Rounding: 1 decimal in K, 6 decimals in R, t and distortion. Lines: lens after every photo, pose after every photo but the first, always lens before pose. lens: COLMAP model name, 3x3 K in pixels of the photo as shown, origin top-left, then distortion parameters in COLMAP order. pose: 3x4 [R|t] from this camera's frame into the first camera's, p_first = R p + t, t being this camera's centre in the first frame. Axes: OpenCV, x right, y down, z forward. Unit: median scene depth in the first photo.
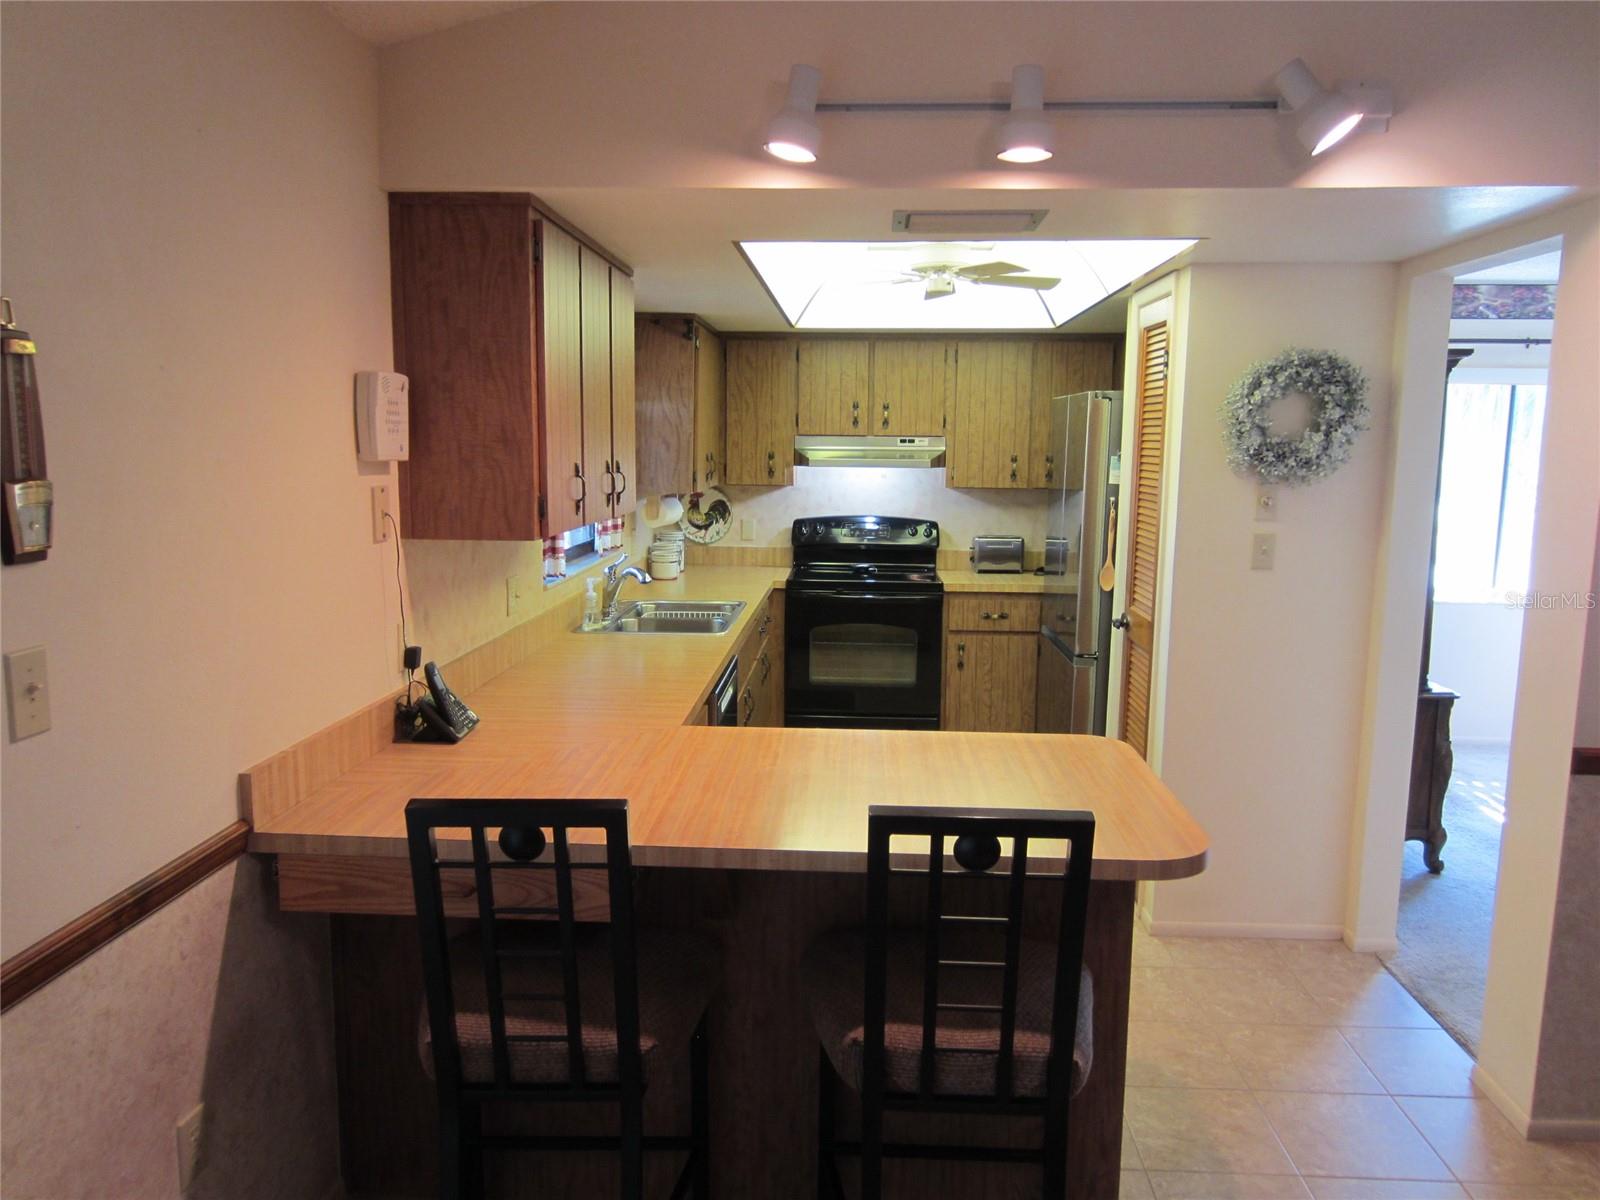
lens RADIAL K [[1155.6, 0, 799.7], [0, 1155.6, 597.2], [0, 0, 1]] dist [-0.014895, 0.004506]
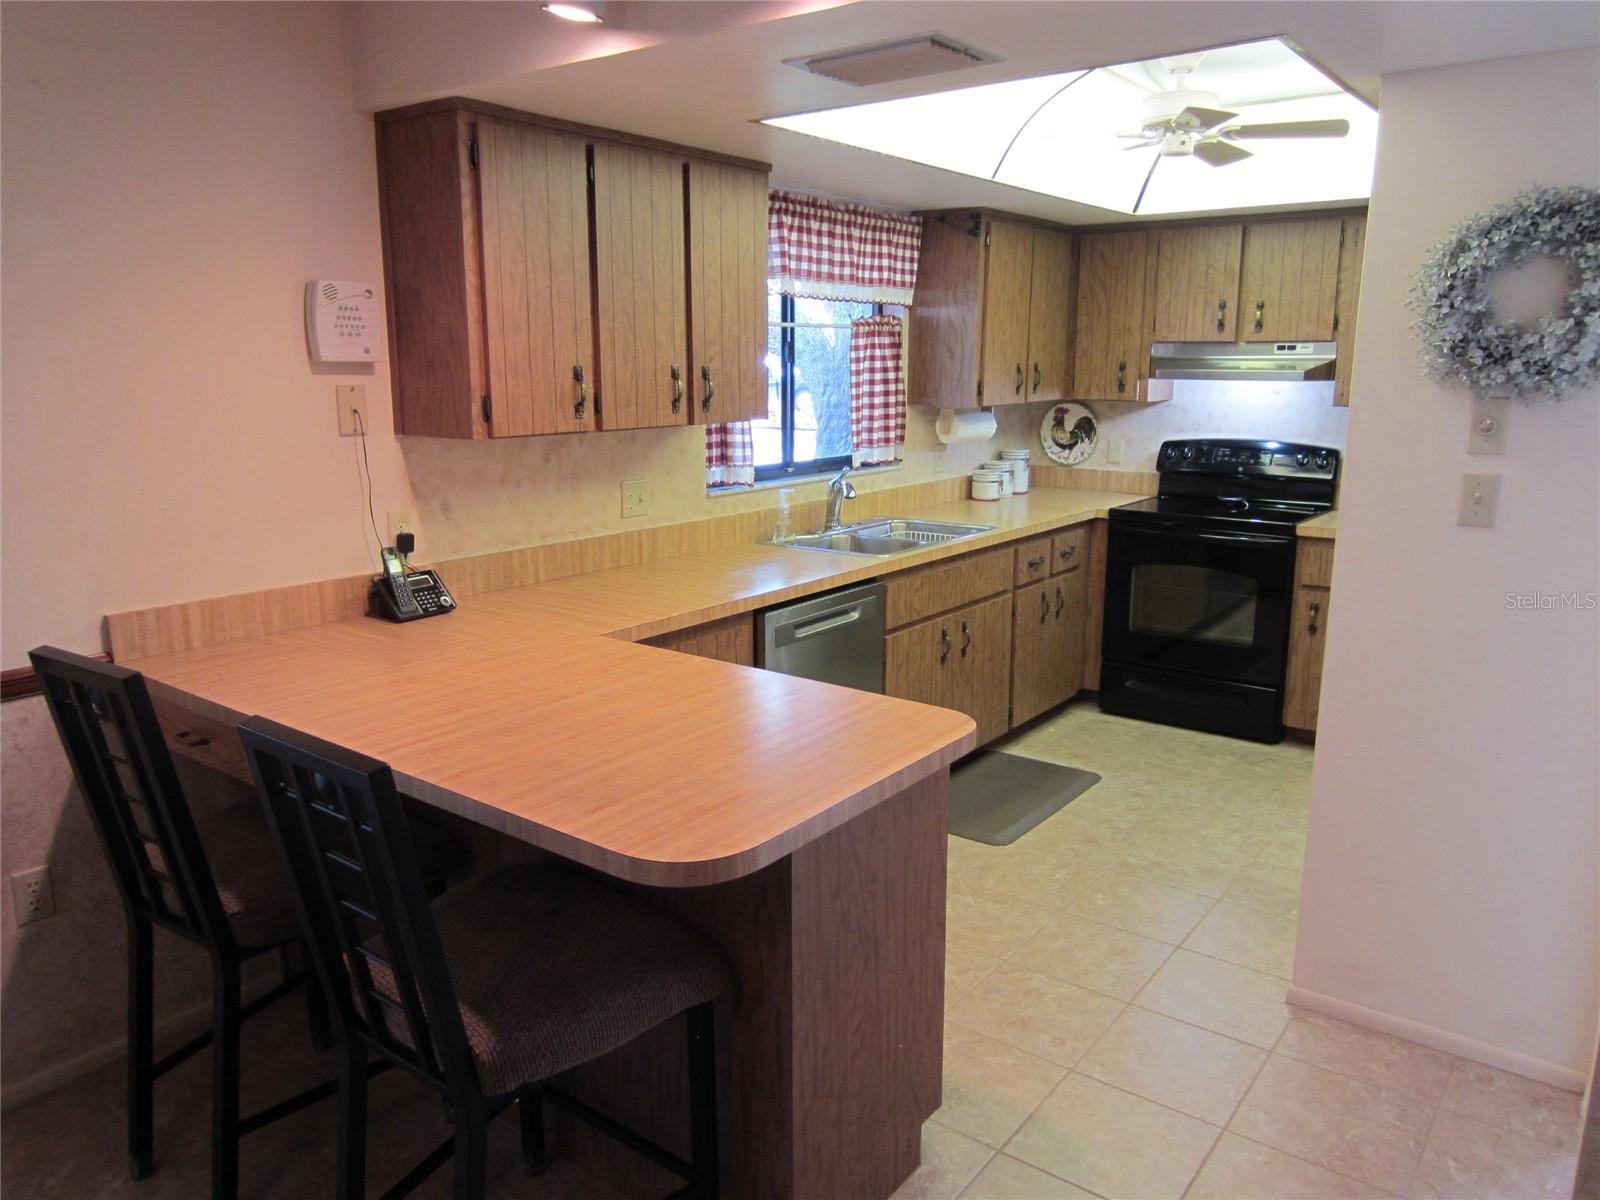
lens RADIAL K [[1155.6, 0, 804.3], [0, 1155.6, 595.7], [0, 0, 1]] dist [-0.014895, 0.004506]
pose [[0.827978, 0.106434, -0.550568, 0.471659], [-0.069613, 0.993737, 0.087416, -0.016403], [0.556423, -0.034052, 0.830201, 0.230013]]
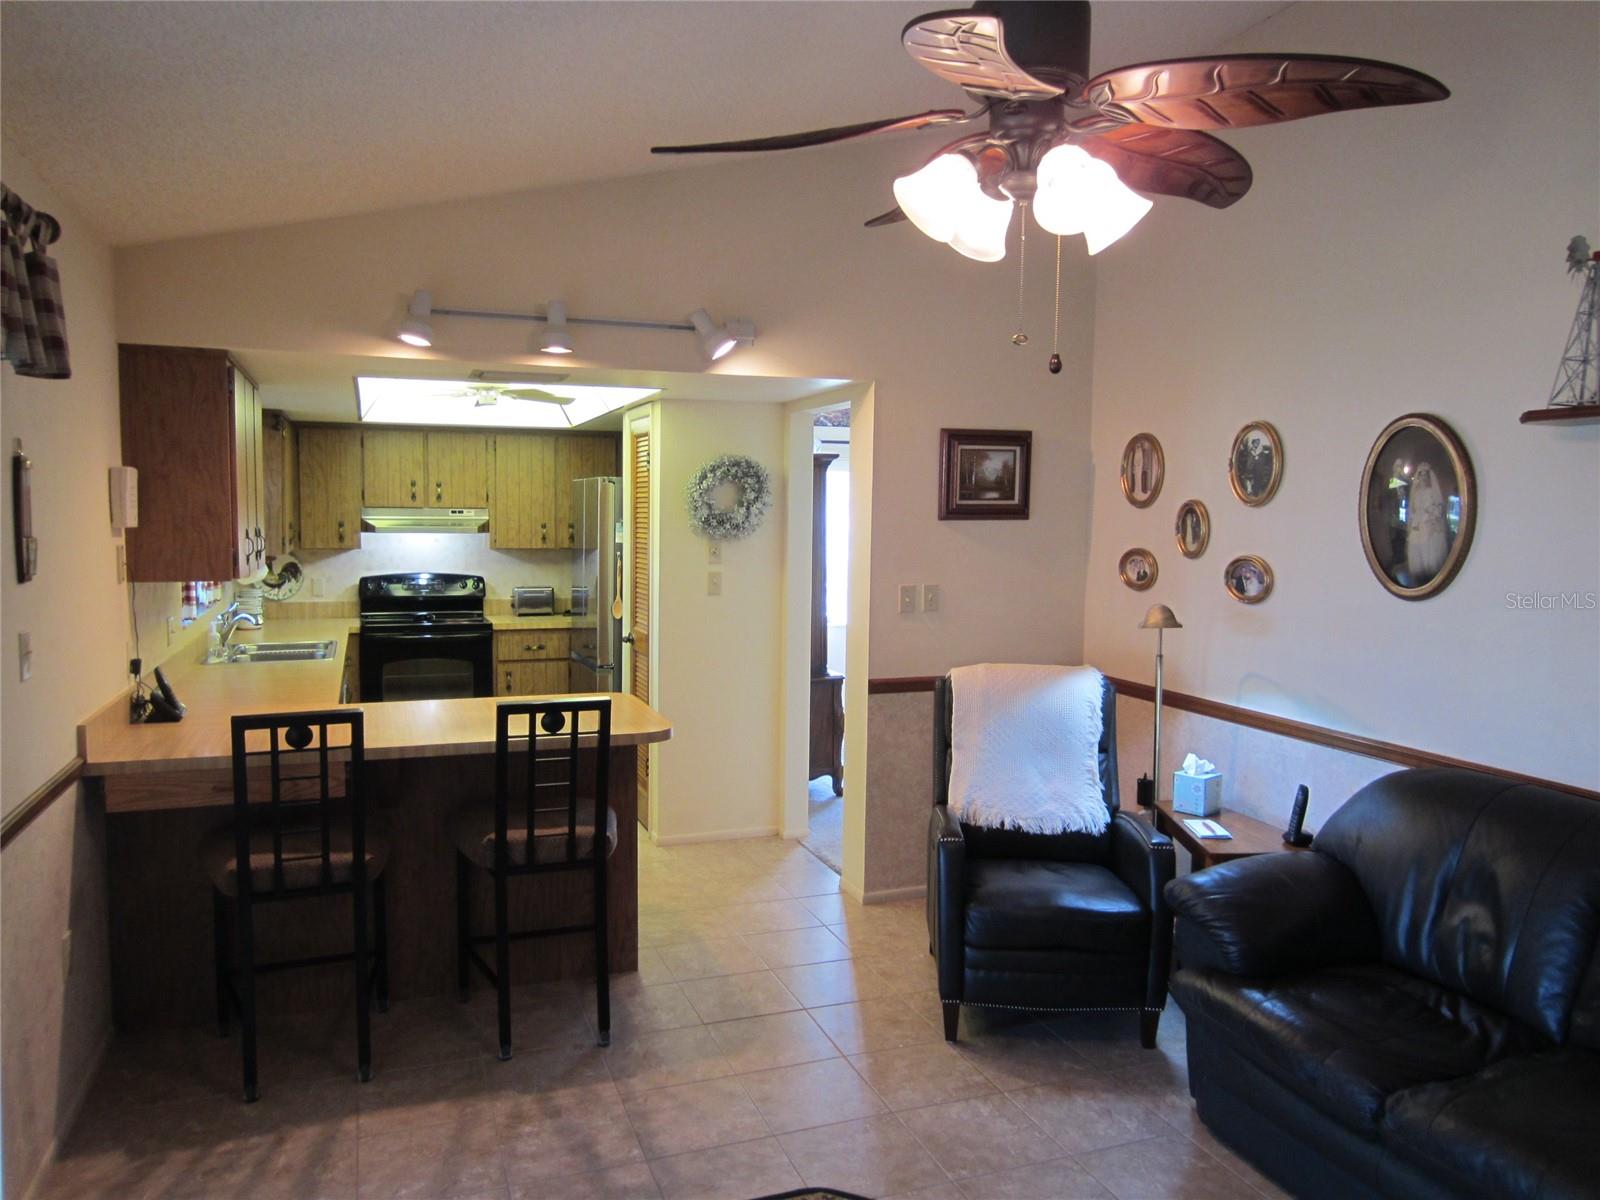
lens RADIAL K [[1155.6, 0, 800.0], [0, 1155.6, 600.4], [0, 0, 1]] dist [-0.014895, 0.004506]
pose [[0.915673, -0.030469, 0.400768, -0.120857], [0.052958, 0.997575, -0.045158, 0.061830], [-0.398420, 0.062574, 0.915066, -0.486438]]
